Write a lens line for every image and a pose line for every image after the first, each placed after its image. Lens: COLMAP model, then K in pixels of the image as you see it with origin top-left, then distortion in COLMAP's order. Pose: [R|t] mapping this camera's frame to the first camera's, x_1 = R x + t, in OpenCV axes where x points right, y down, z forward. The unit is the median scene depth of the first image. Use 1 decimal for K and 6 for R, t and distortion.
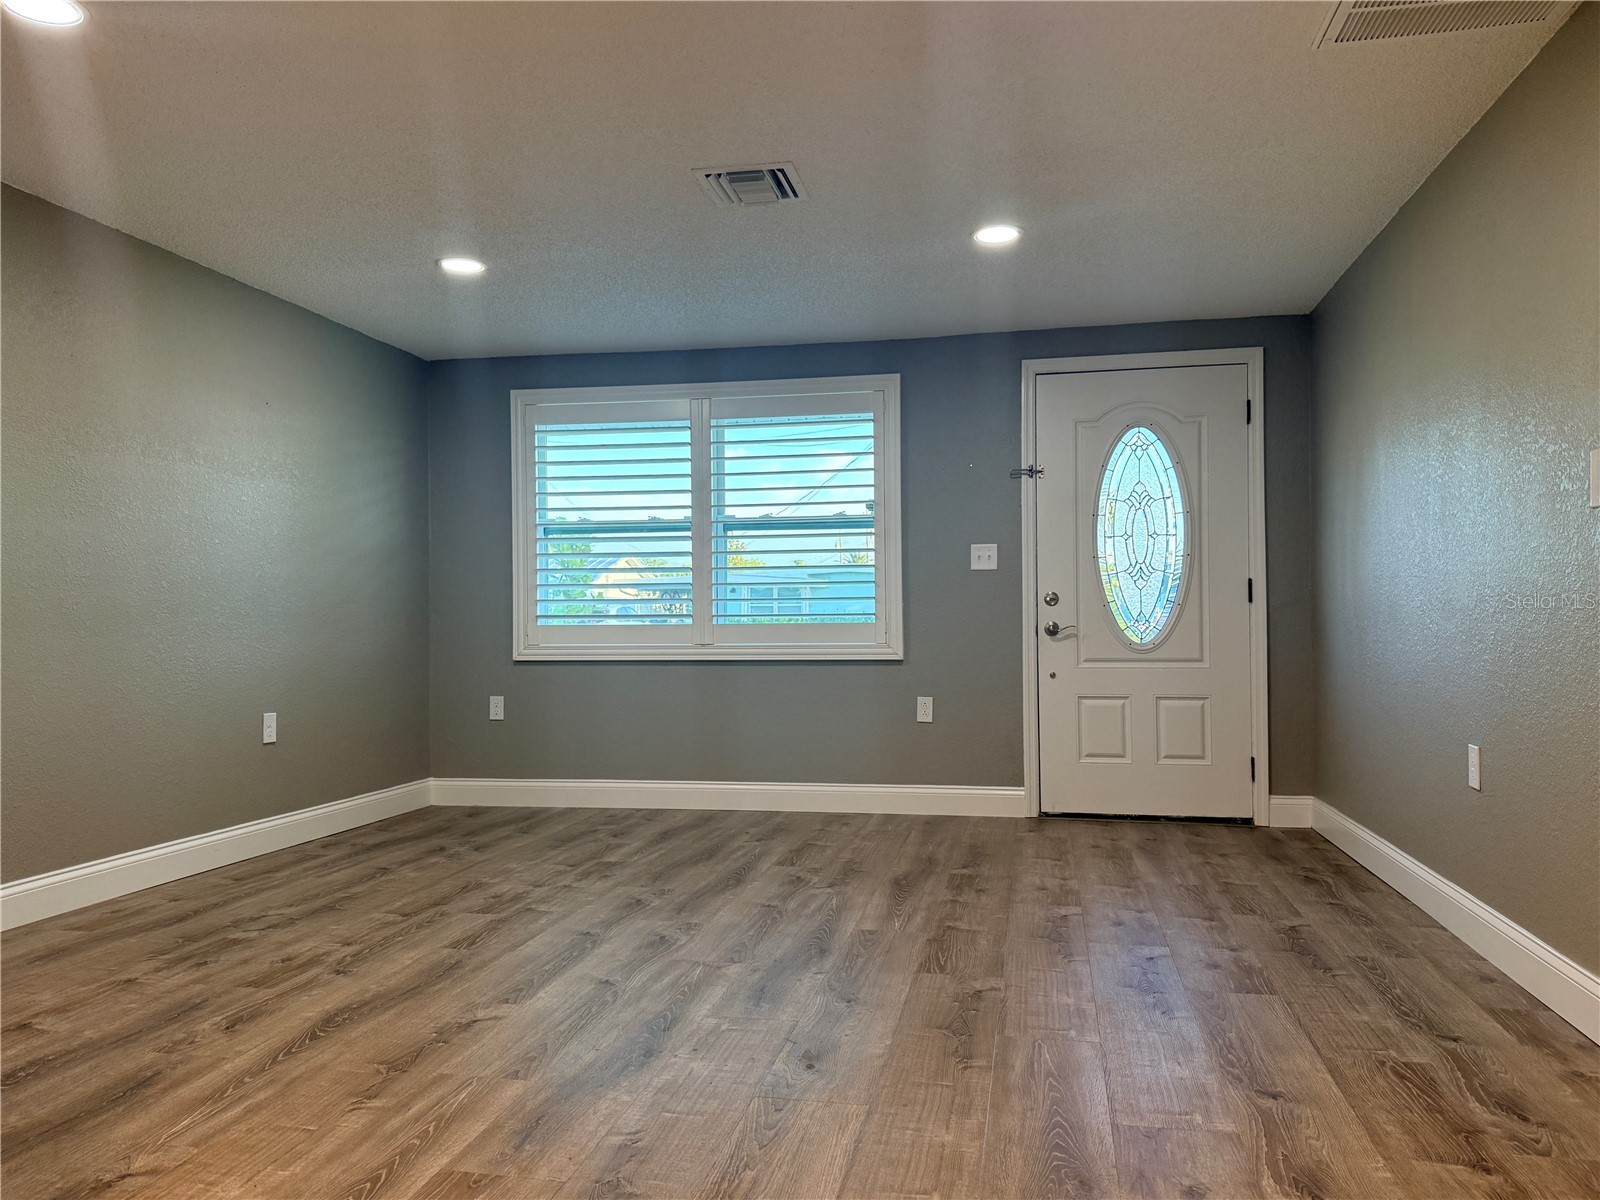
lens RADIAL K [[1183.1, 0, 797.9], [0, 1183.1, 603.5], [0, 0, 1]] dist [0.055291, -0.051594]
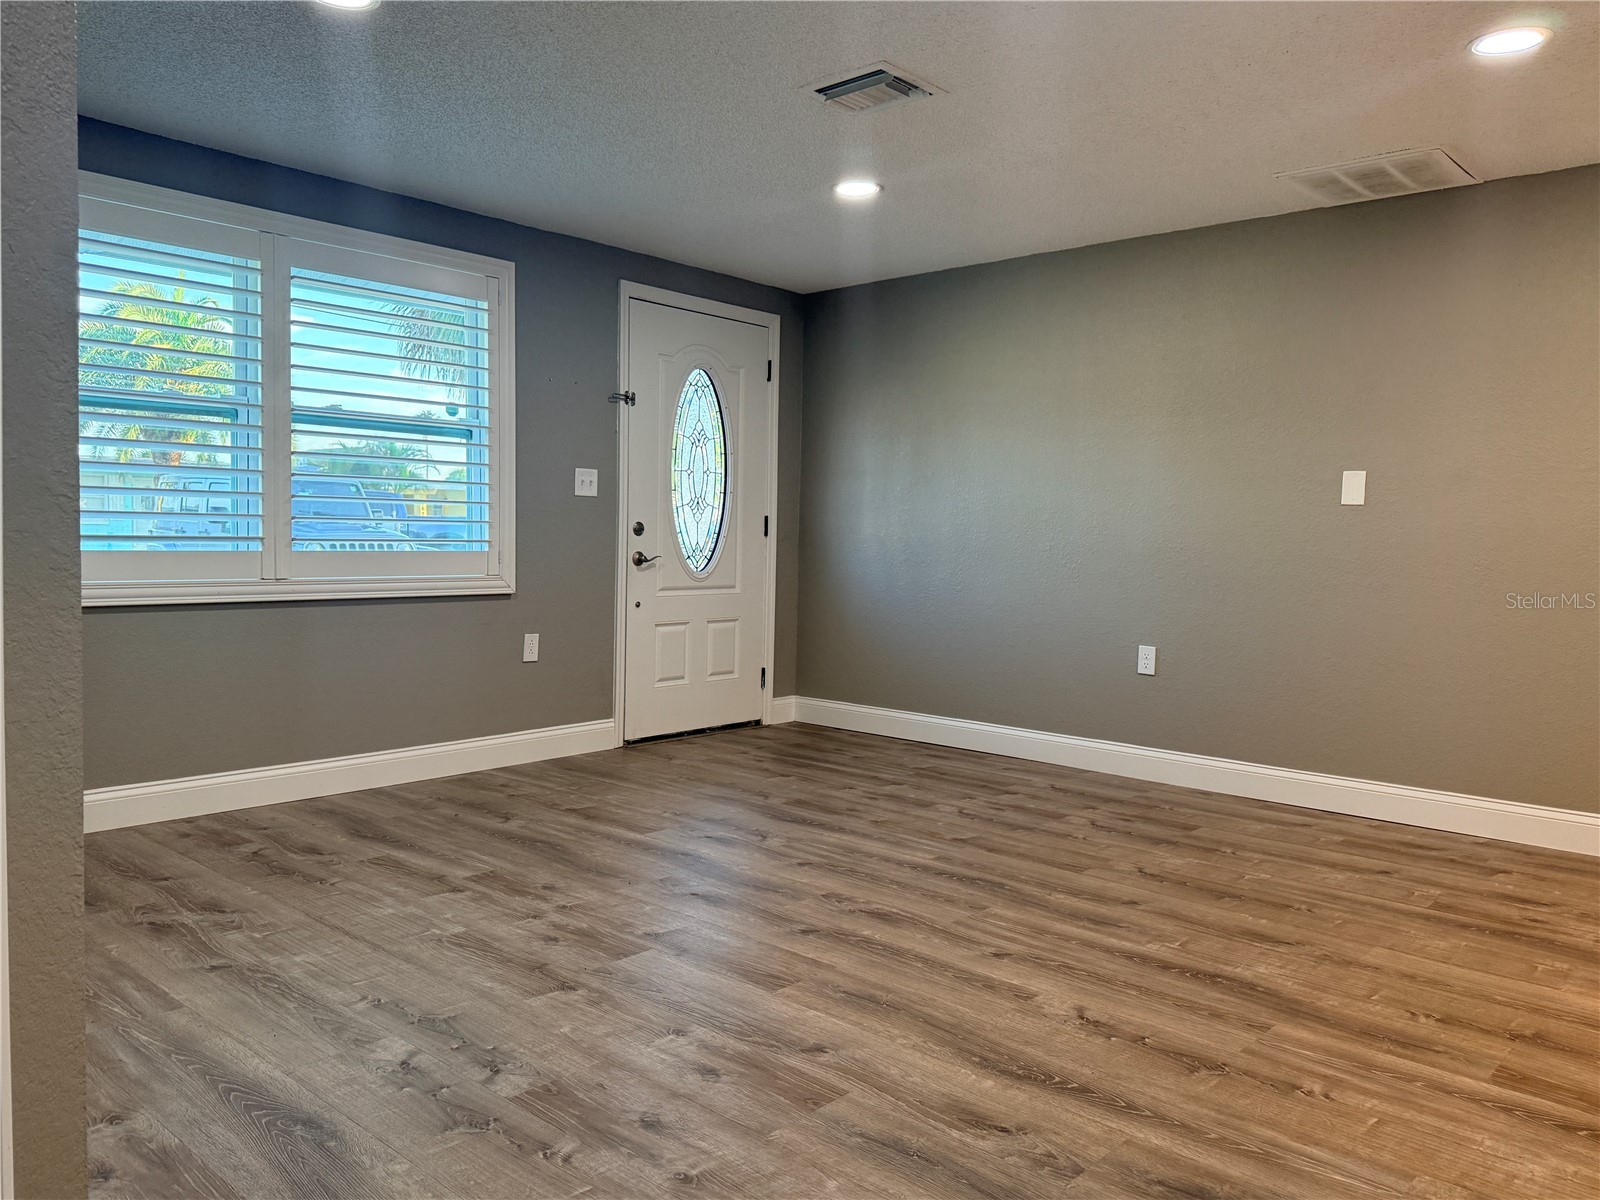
lens RADIAL K [[1183.1, 0, 802.9], [0, 1183.1, 599.8], [0, 0, 1]] dist [0.055291, -0.051594]
pose [[0.508481, -0.031952, 0.860480, -0.601951], [-0.036993, 0.997578, 0.058902, -0.008417], [-0.860278, -0.061782, 0.506068, 0.385287]]
